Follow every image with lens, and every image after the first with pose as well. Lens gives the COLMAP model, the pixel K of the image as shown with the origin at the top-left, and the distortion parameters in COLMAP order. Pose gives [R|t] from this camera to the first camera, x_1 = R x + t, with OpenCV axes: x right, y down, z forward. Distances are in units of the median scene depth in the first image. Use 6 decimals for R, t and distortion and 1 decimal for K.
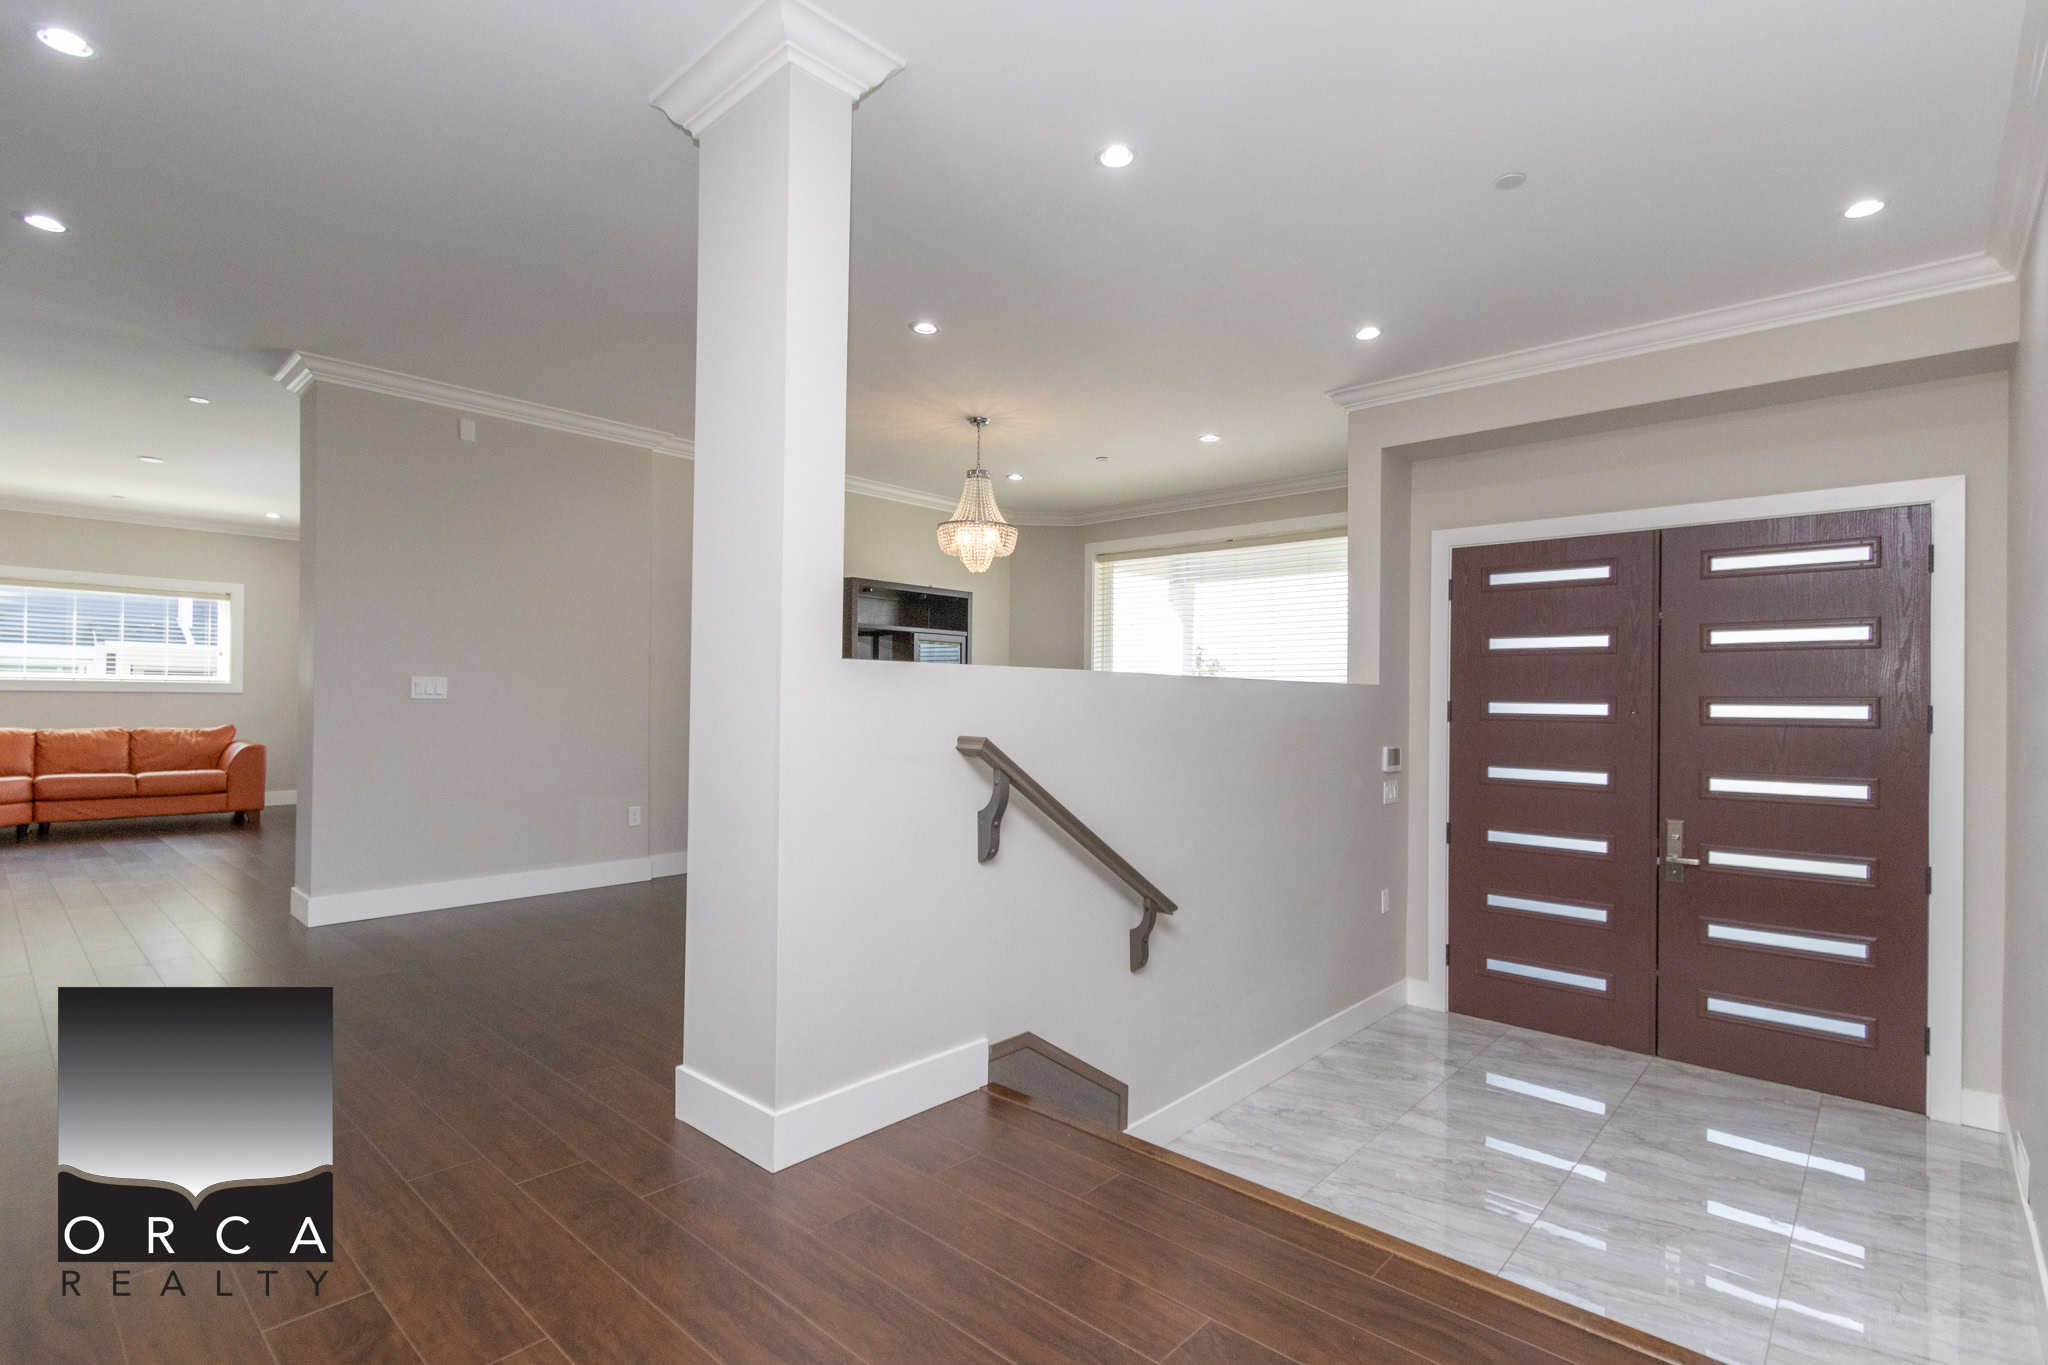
lens RADIAL K [[931.5, 0, 1038.1], [0, 931.5, 681.5], [0, 0, 1]] dist [0.006577, 0.000158]
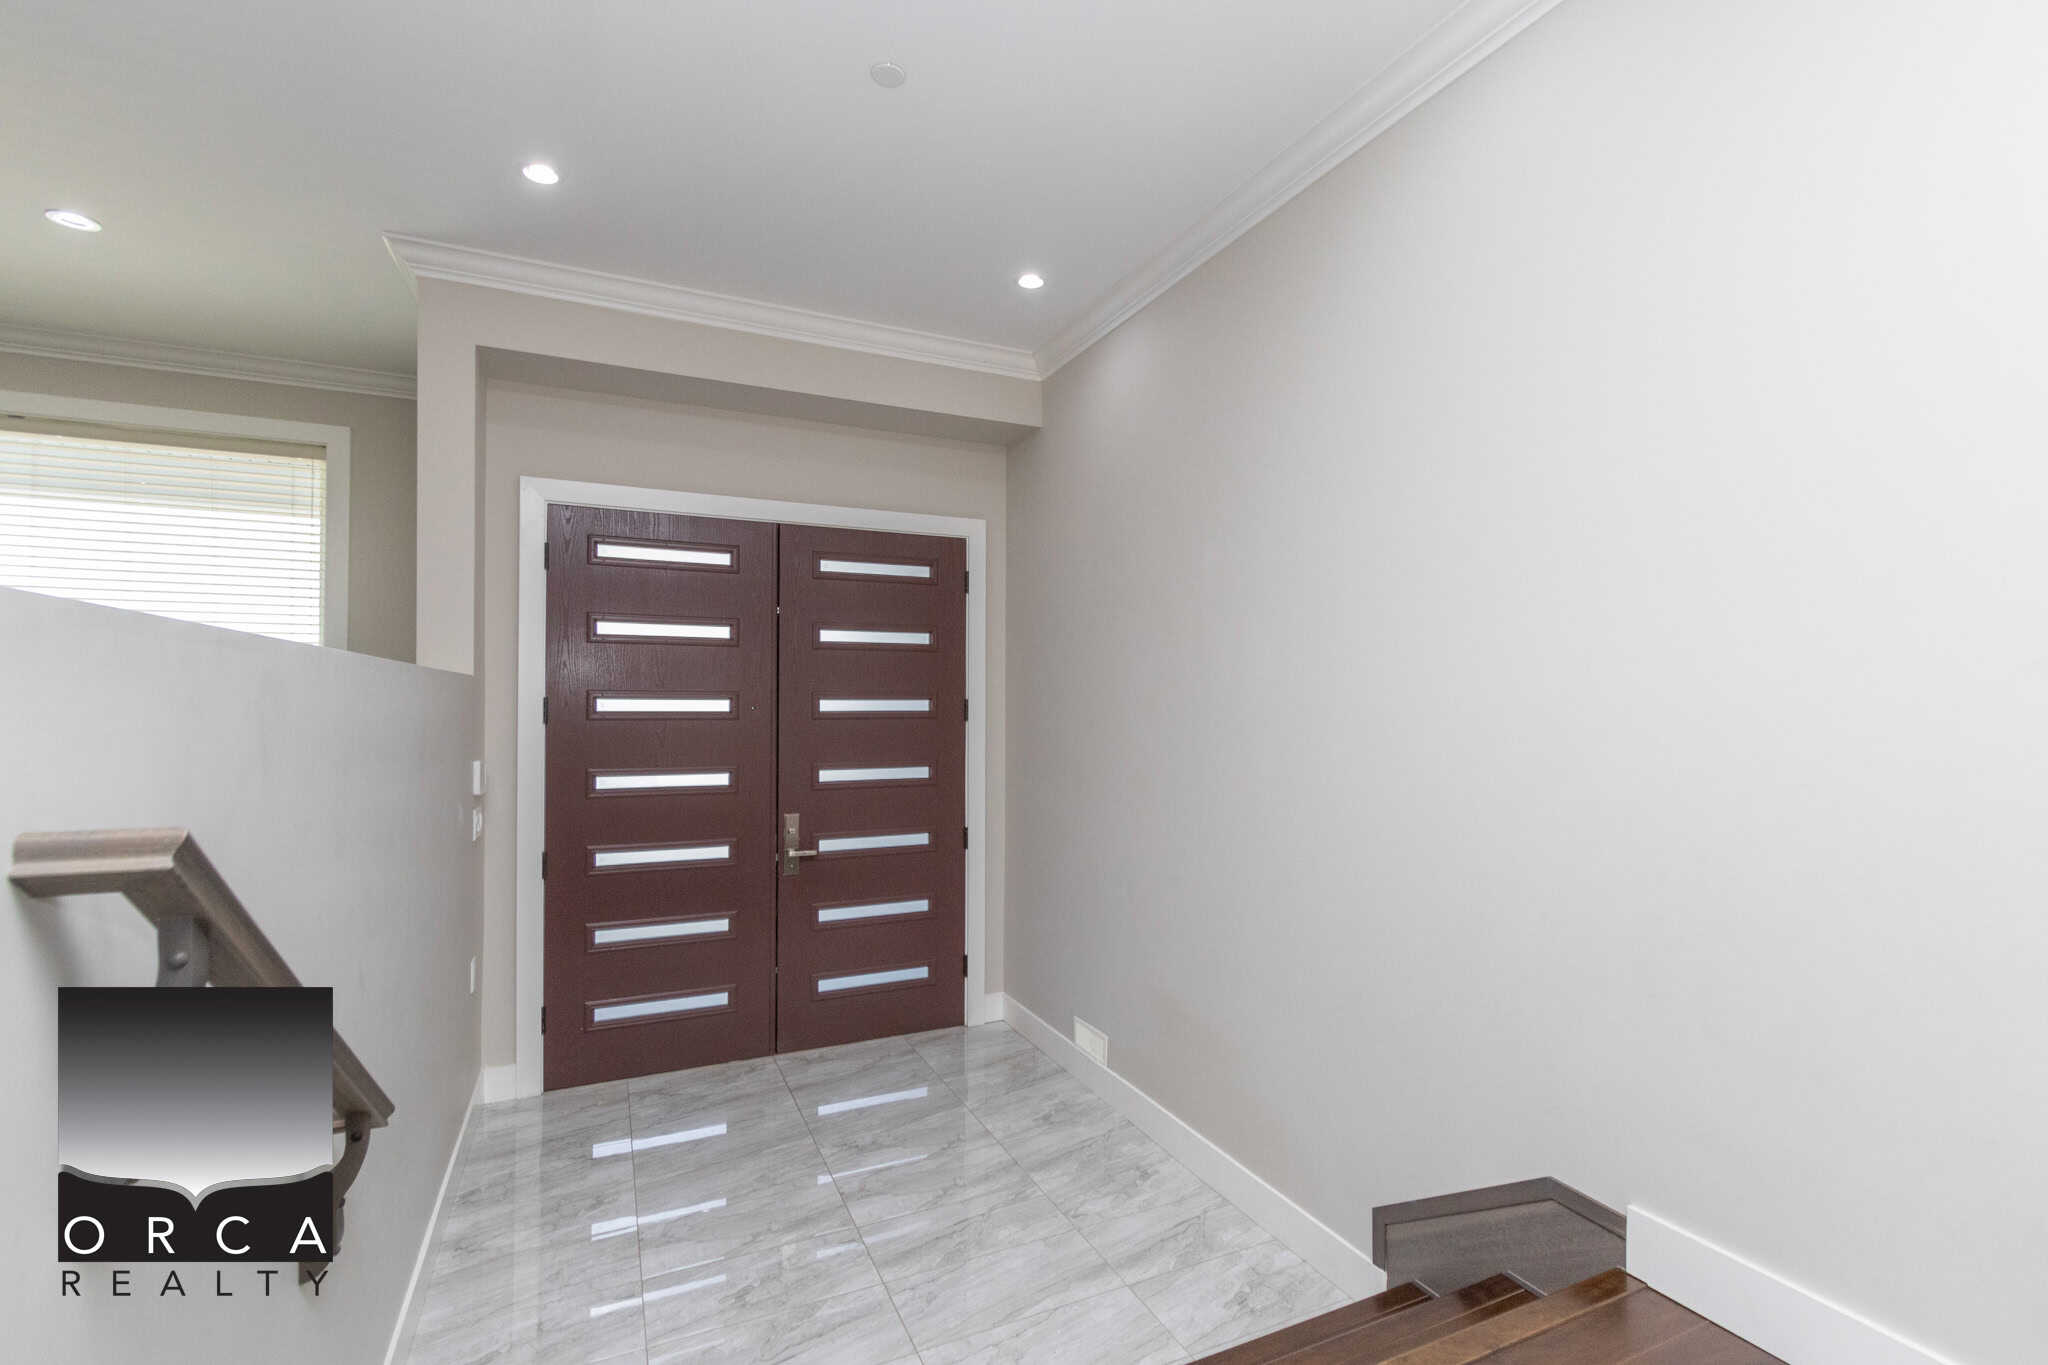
lens RADIAL K [[931.5, 0, 1024.6], [0, 931.5, 692.2], [0, 0, 1]] dist [0.006577, 0.000158]
pose [[0.400350, -0.001913, 0.916360, -0.134508], [-0.014179, 0.999865, 0.008282, 0.004410], [-0.916253, -0.016309, 0.400269, 0.356166]]
